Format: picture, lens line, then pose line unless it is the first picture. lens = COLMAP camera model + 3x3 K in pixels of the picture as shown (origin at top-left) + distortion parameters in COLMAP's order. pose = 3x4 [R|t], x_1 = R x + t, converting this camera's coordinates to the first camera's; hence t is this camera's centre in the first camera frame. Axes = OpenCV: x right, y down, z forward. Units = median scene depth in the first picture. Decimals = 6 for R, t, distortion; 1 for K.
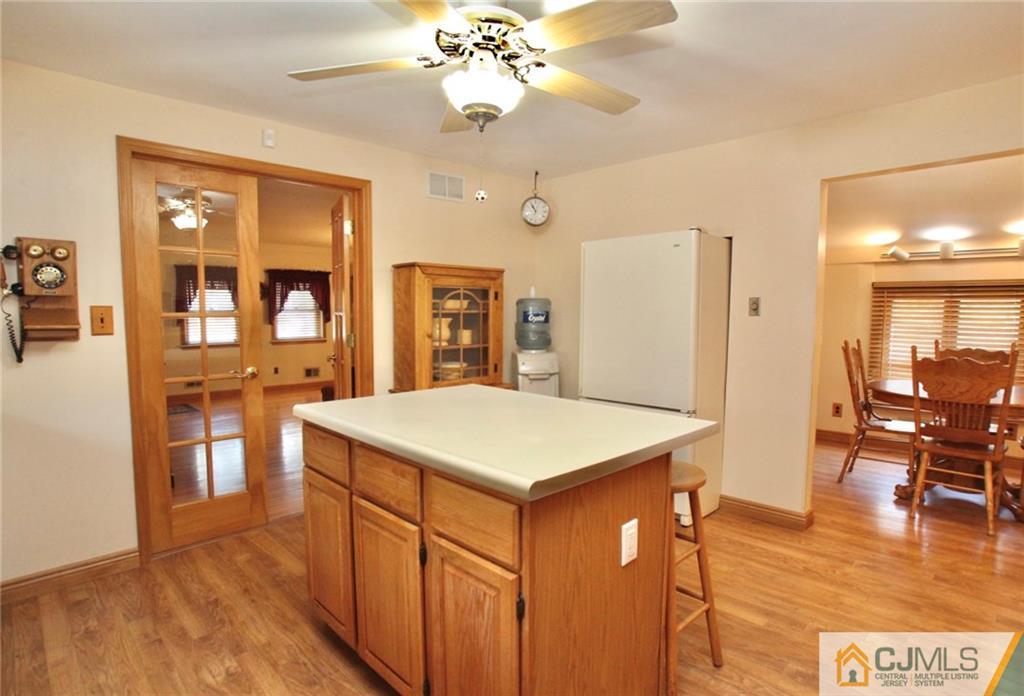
lens RADIAL K [[524.7, 0, 517.5], [0, 524.7, 353.1], [0, 0, 1]] dist [-0.045517, 0.000176]
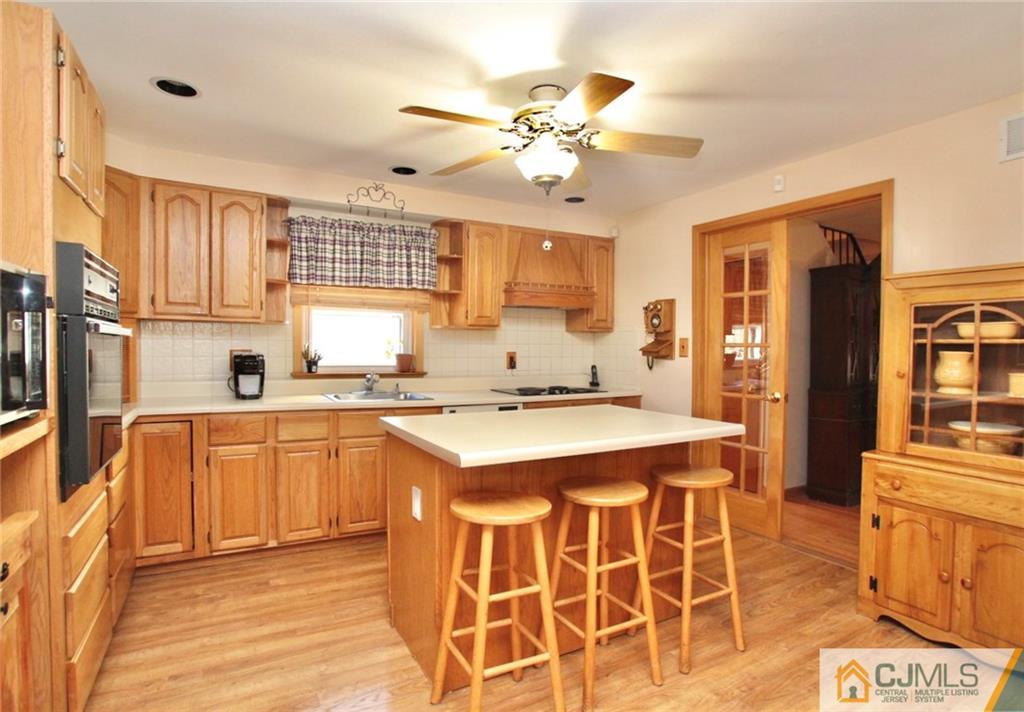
lens RADIAL K [[544.2, 0, 525.0], [0, 544.2, 360.1], [0, 0, 1]] dist [-0.098509, 0.043482]
pose [[-0.240634, 0.020532, -0.970399, 0.635659], [-0.086780, 0.995317, 0.042578, -0.038792], [0.966729, 0.094457, -0.237725, 0.666691]]
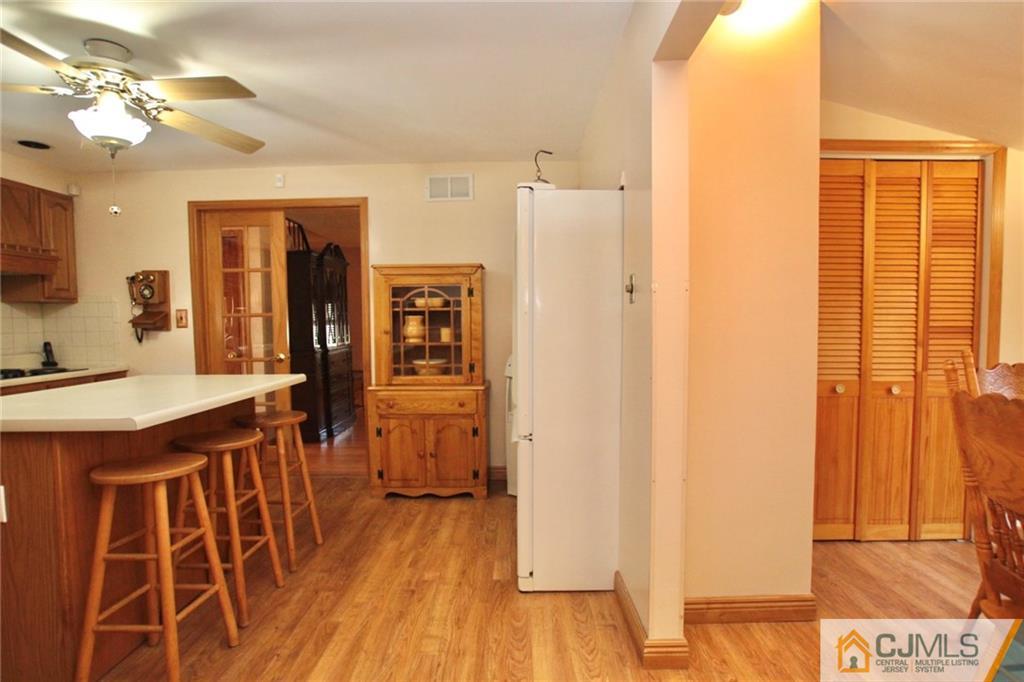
lens RADIAL K [[520.8, 0, 517.9], [0, 520.8, 343.6], [0, 0, 1]] dist [-0.063676, 0.031768]
pose [[0.723976, 0.021578, -0.689487, 0.749226], [-0.042852, 0.998987, -0.013731, -0.006843], [0.688493, 0.039487, 0.724168, 0.415916]]
